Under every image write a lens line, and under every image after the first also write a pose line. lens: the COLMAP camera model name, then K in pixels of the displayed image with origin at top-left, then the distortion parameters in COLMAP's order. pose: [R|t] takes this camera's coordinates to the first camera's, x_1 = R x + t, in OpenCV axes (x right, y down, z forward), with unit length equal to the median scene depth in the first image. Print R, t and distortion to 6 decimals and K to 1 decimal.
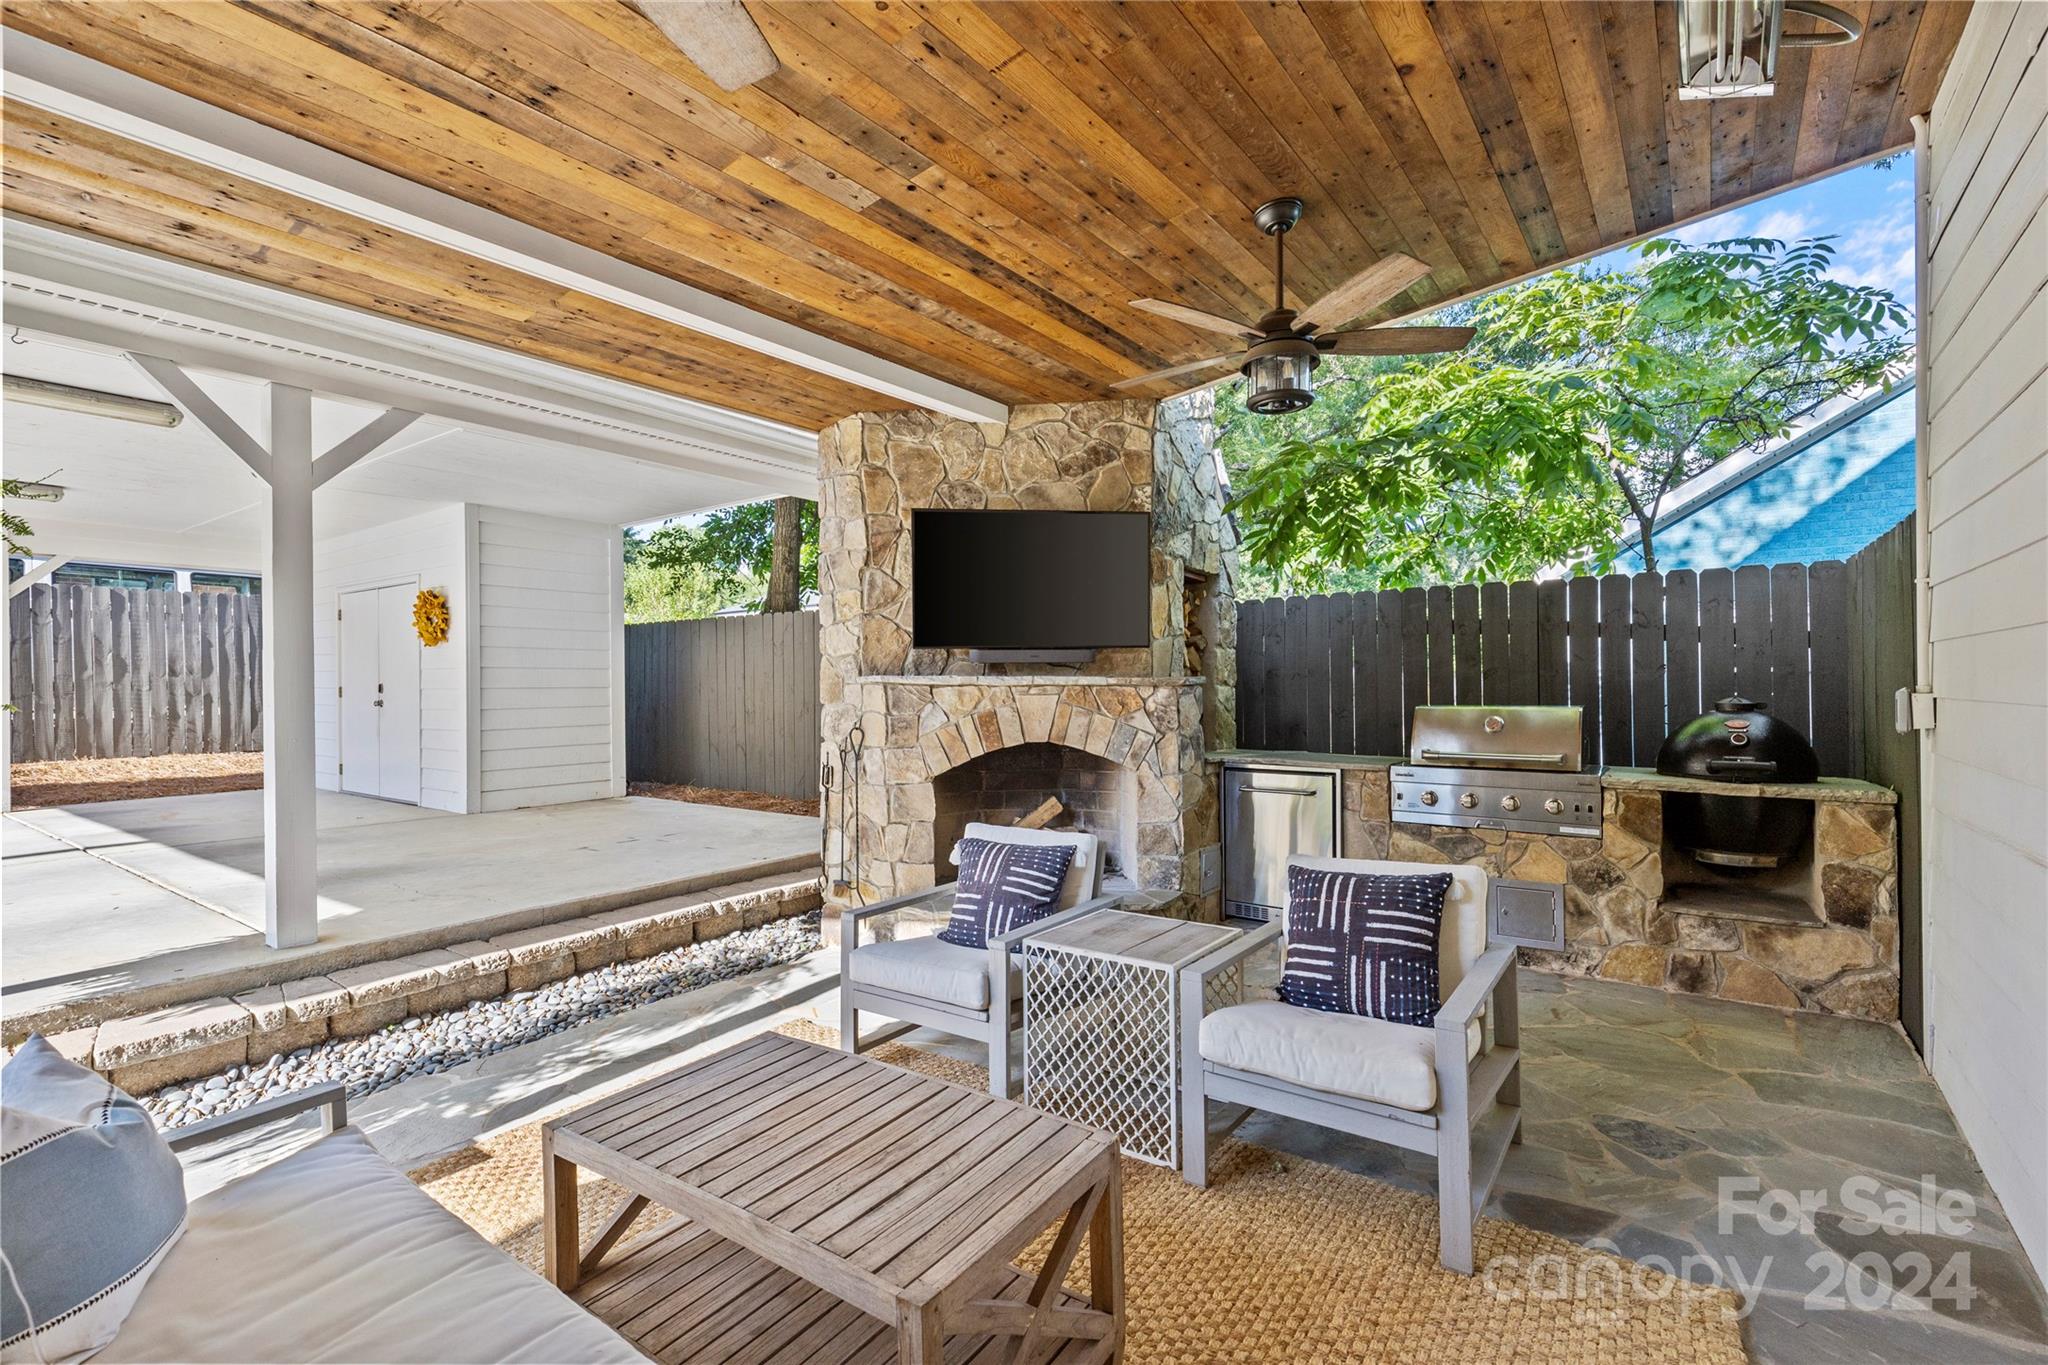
lens RADIAL K [[913.8, 0, 1024.0], [0, 913.8, 682.5], [0, 0, 1]] dist [0.002874, -0.000158]
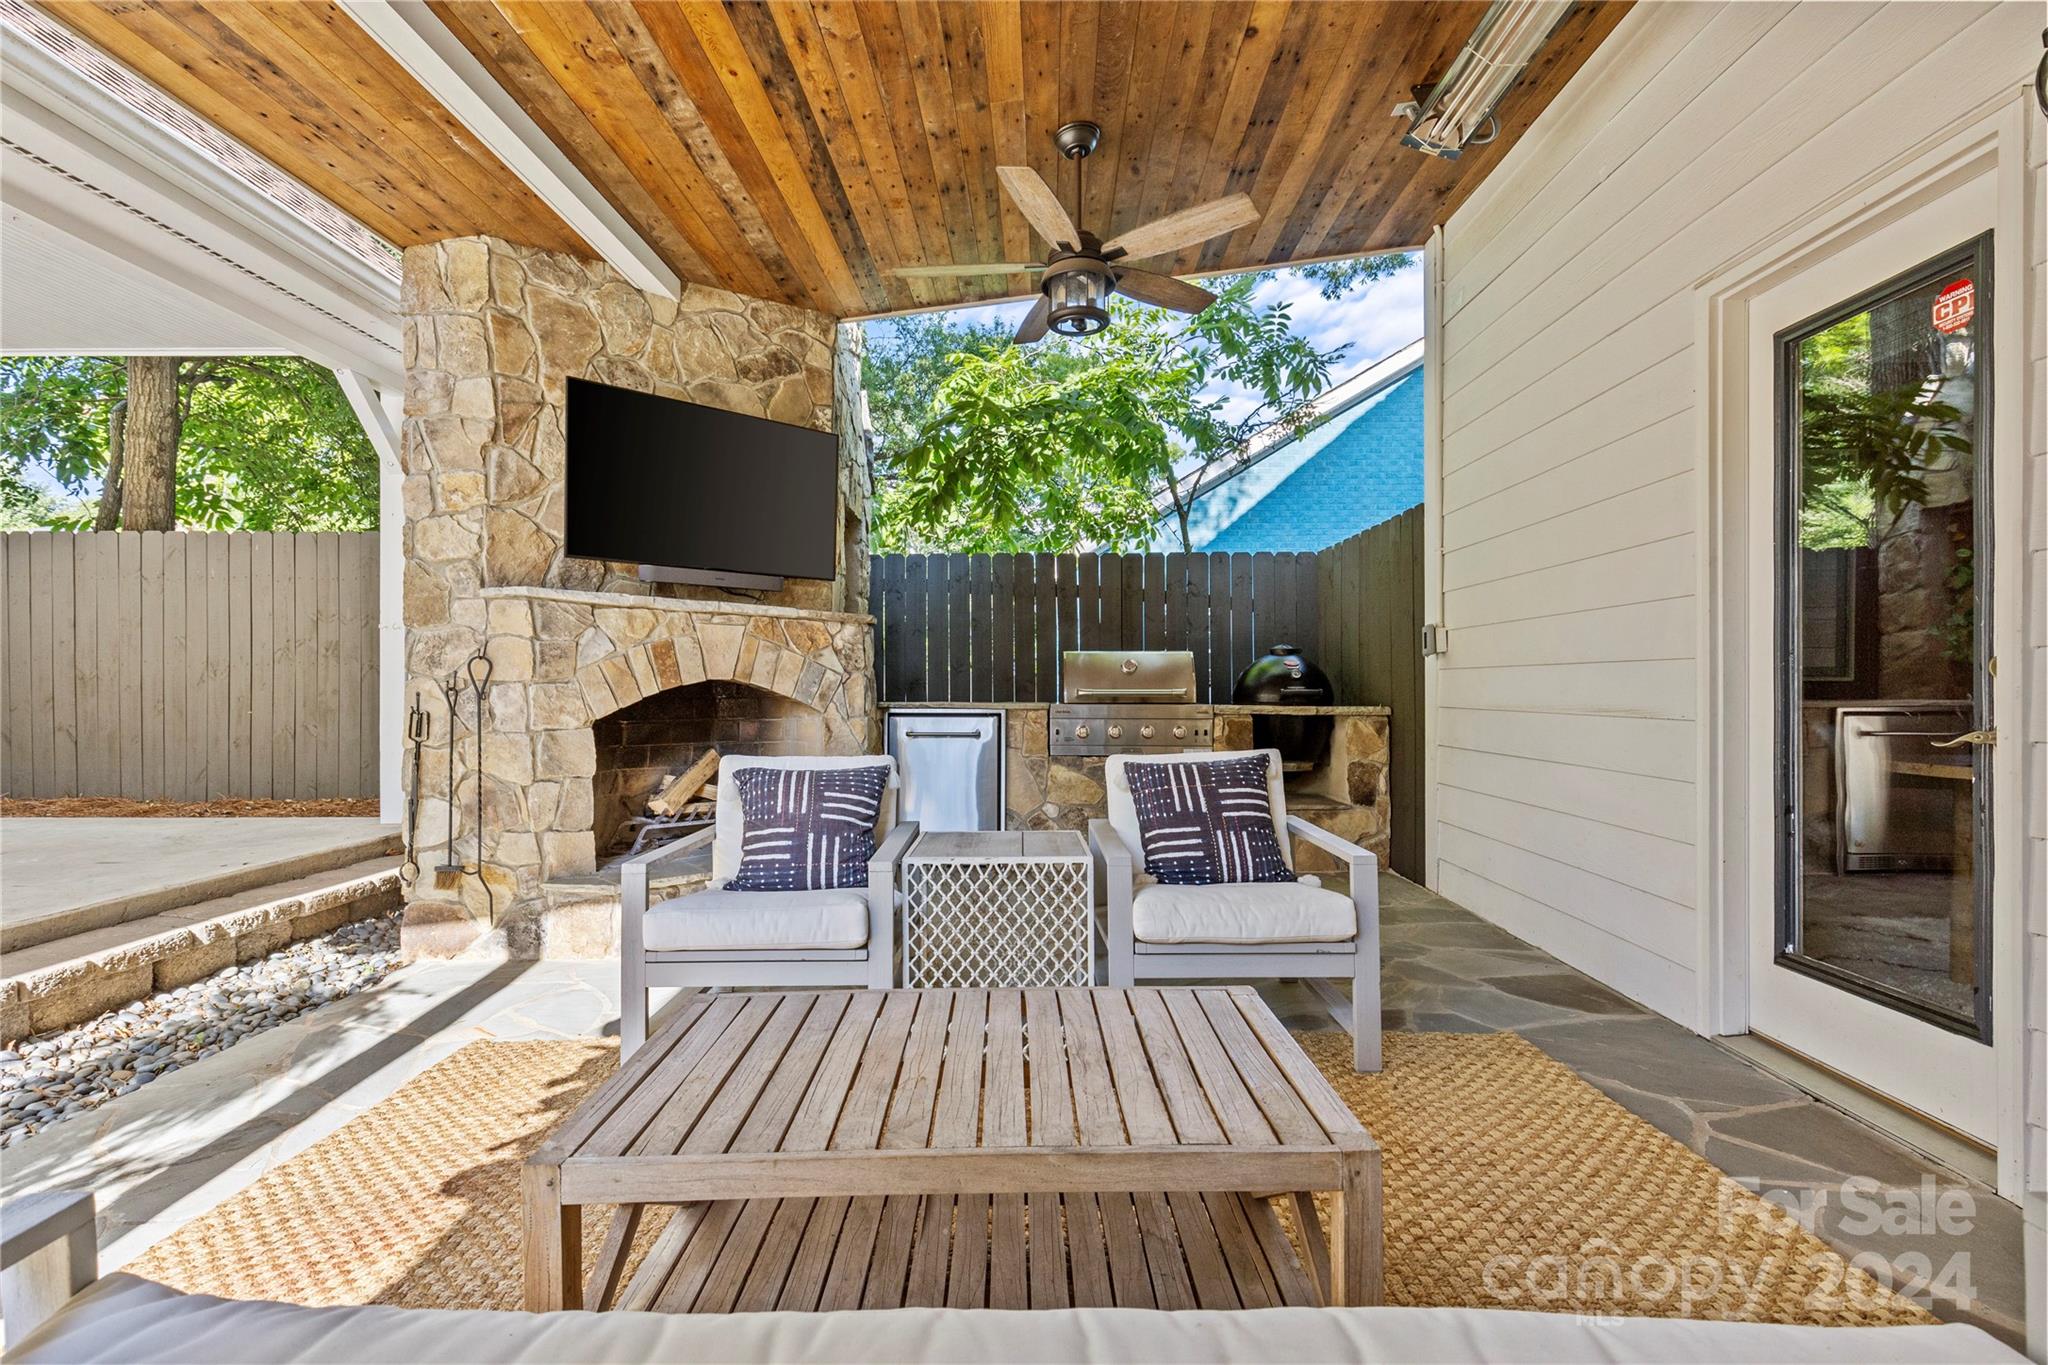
lens RADIAL K [[903.6, 0, 1018.8], [0, 903.6, 687.8], [0, 0, 1]] dist [-0.001565, -0.000263]
pose [[0.815785, 0.005942, 0.578324, -0.248013], [-0.005009, 0.999982, -0.003209, 0.074500], [-0.578333, -0.000279, 0.815801, 0.146625]]
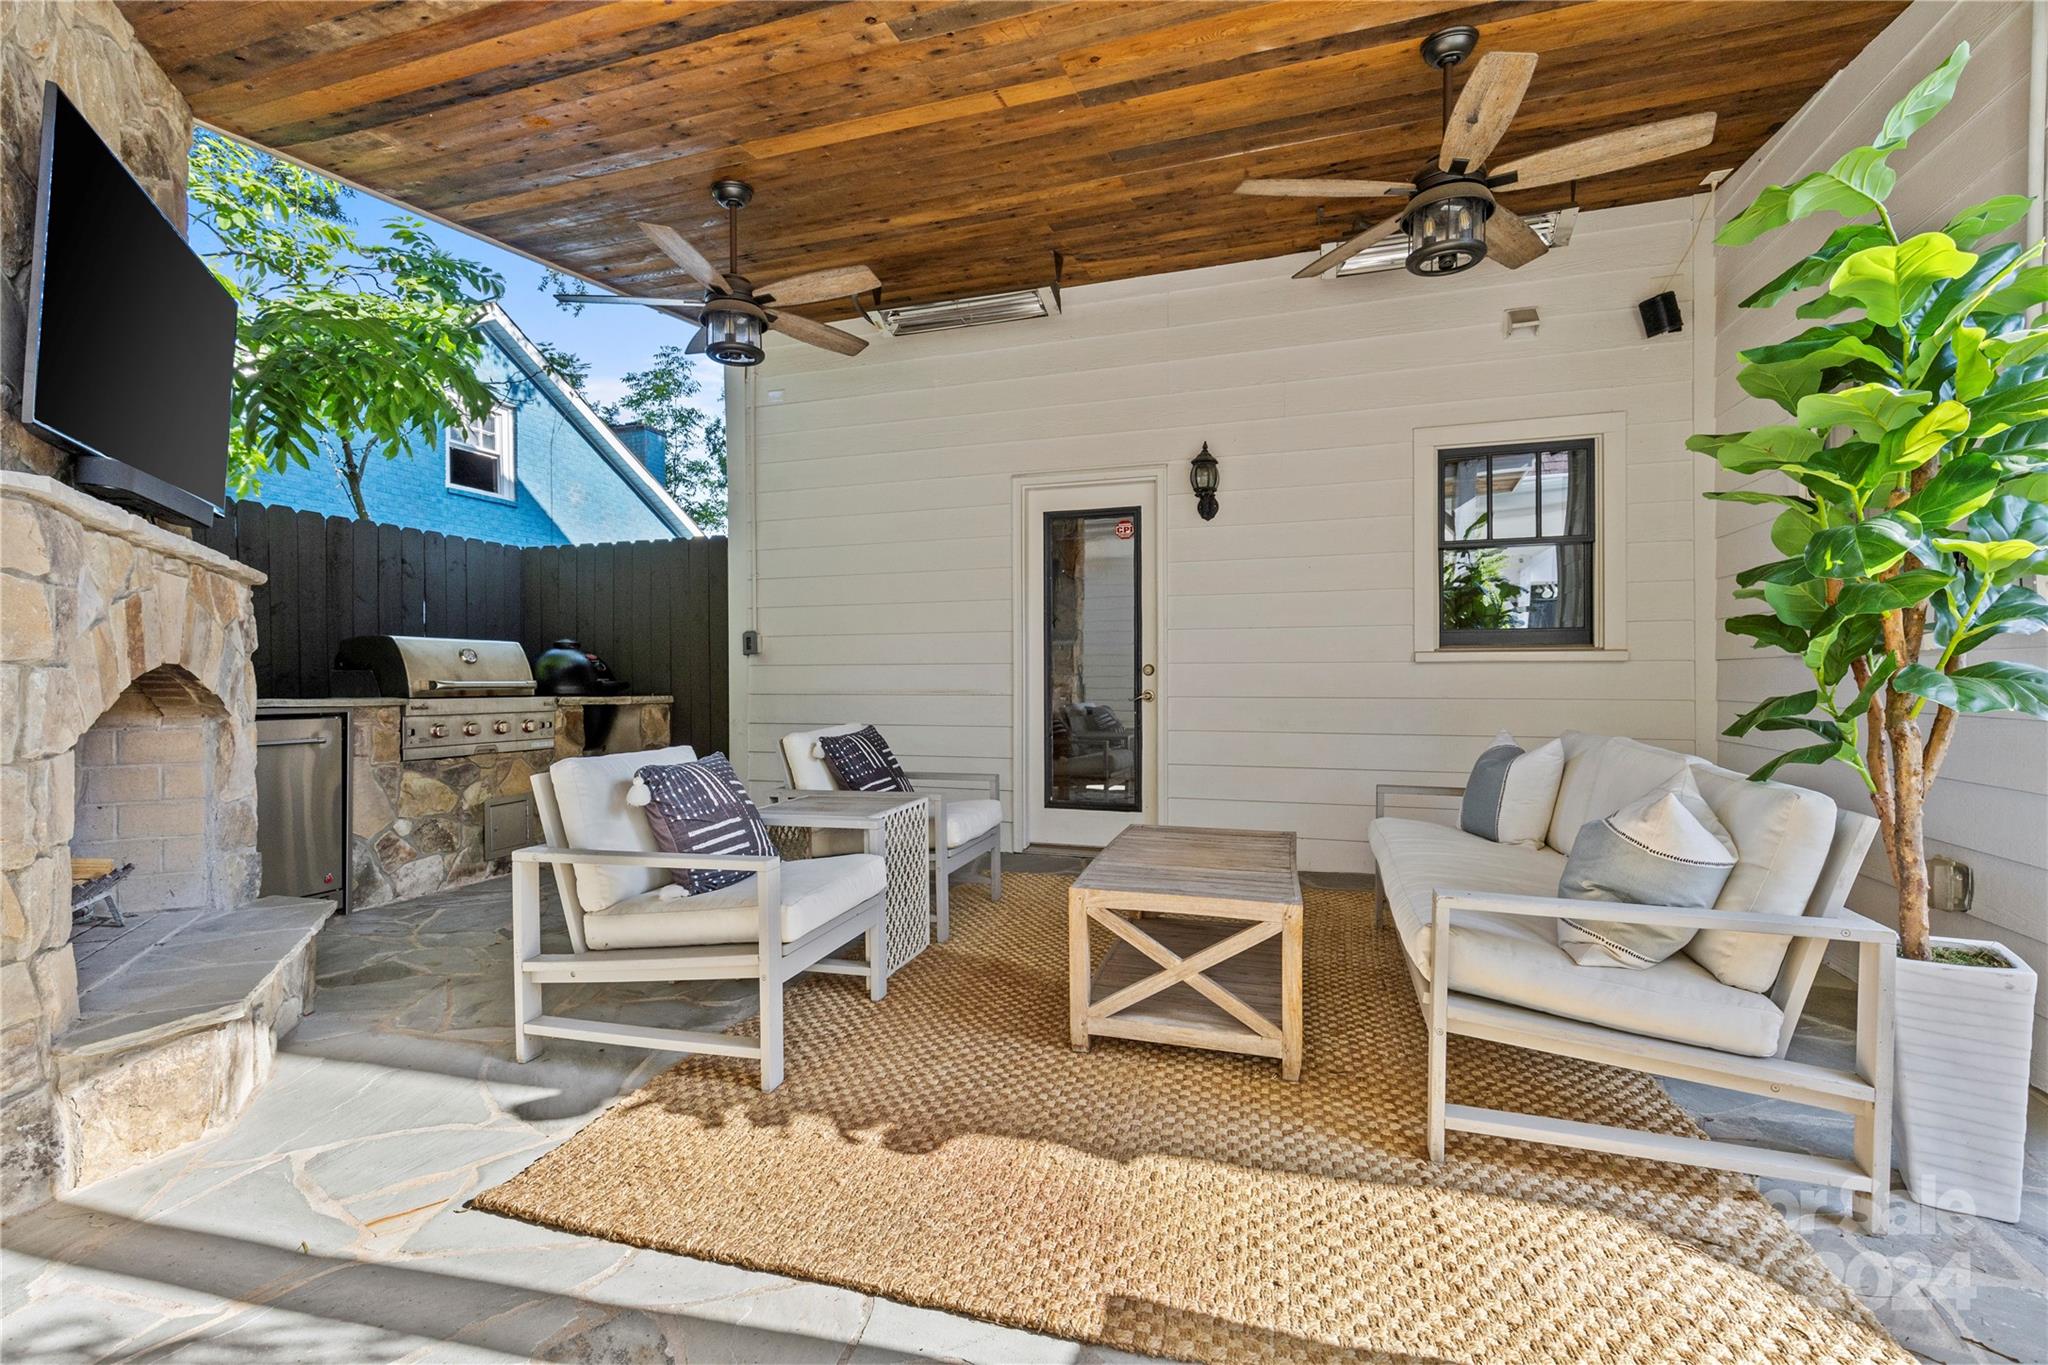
lens RADIAL K [[903.0, 0, 1030.6], [0, 903.0, 674.1], [0, 0, 1]] dist [0.000461, 0.000011]
pose [[-0.329998, 0.014421, 0.943871, -0.637722], [0.005108, 0.999896, -0.013491, 0.080915], [-0.943968, 0.000369, -0.330038, 0.707429]]
